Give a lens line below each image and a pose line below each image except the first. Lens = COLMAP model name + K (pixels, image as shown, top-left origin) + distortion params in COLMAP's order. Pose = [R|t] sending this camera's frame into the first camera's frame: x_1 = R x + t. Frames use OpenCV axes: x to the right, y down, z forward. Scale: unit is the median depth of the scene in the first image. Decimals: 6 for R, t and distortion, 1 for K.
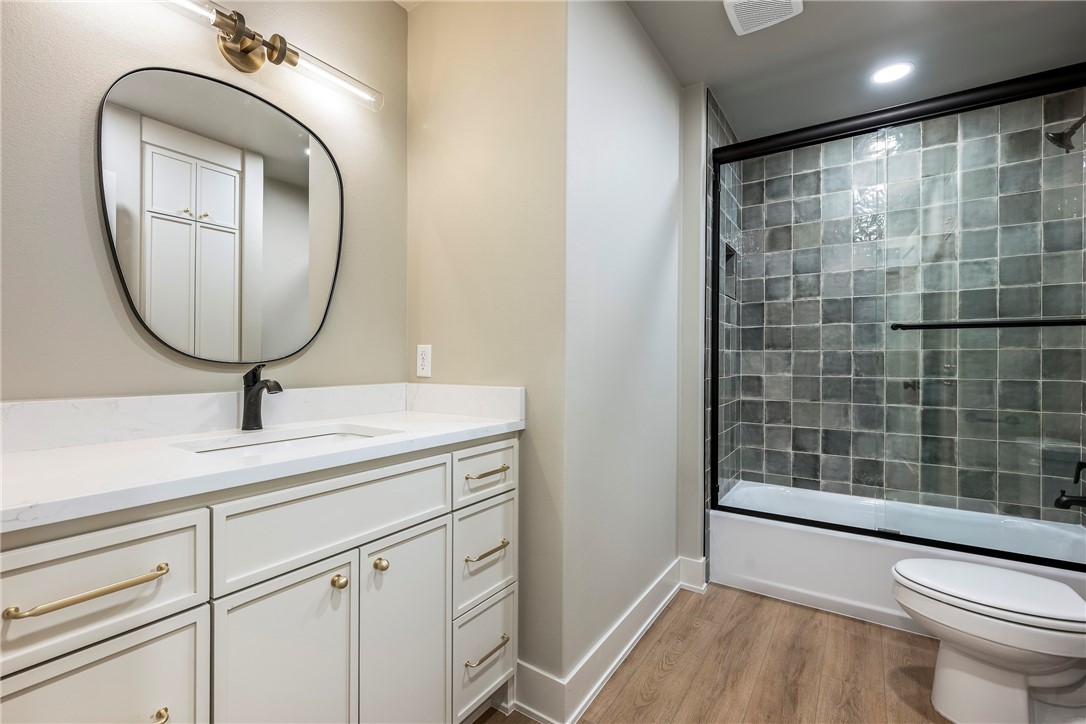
lens RADIAL K [[483.5, 0, 536.0], [0, 483.5, 364.4], [0, 0, 1]] dist [-0.002518, 0.000176]
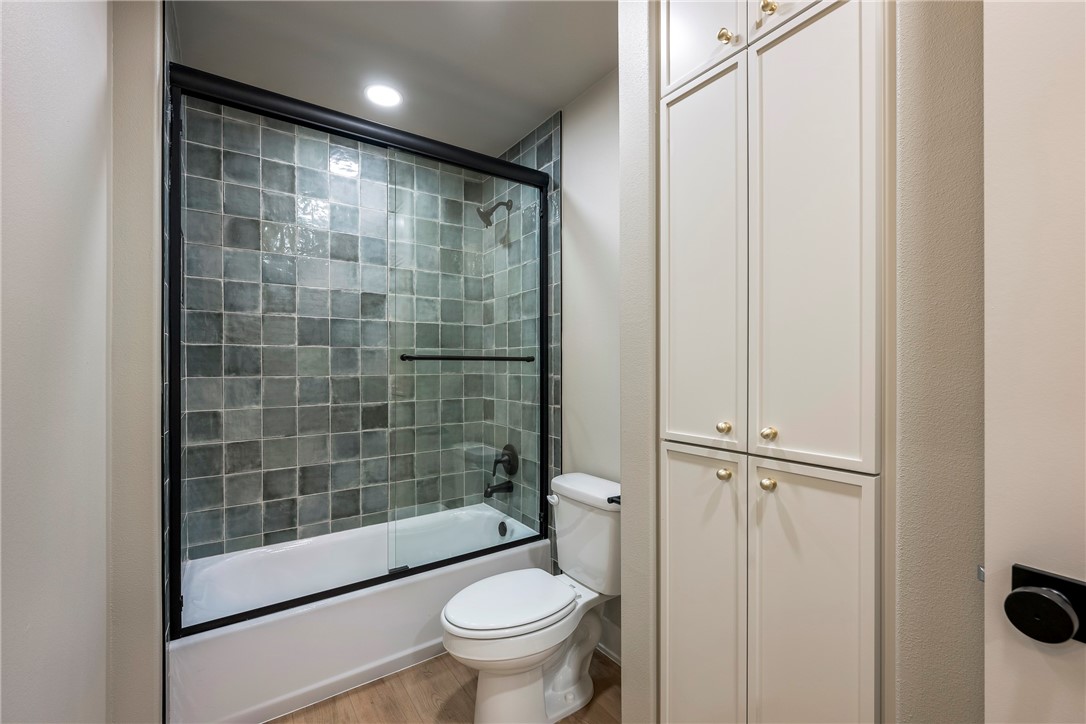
lens RADIAL K [[454.9, 0, 543.0], [0, 454.9, 366.4], [0, 0, 1]] dist [0.000582, 0.000199]
pose [[0.360273, -0.005184, 0.932832, -0.007607], [0.011747, 0.999930, 0.001020, -0.042542], [-0.932773, 0.010590, 0.360309, 0.302042]]
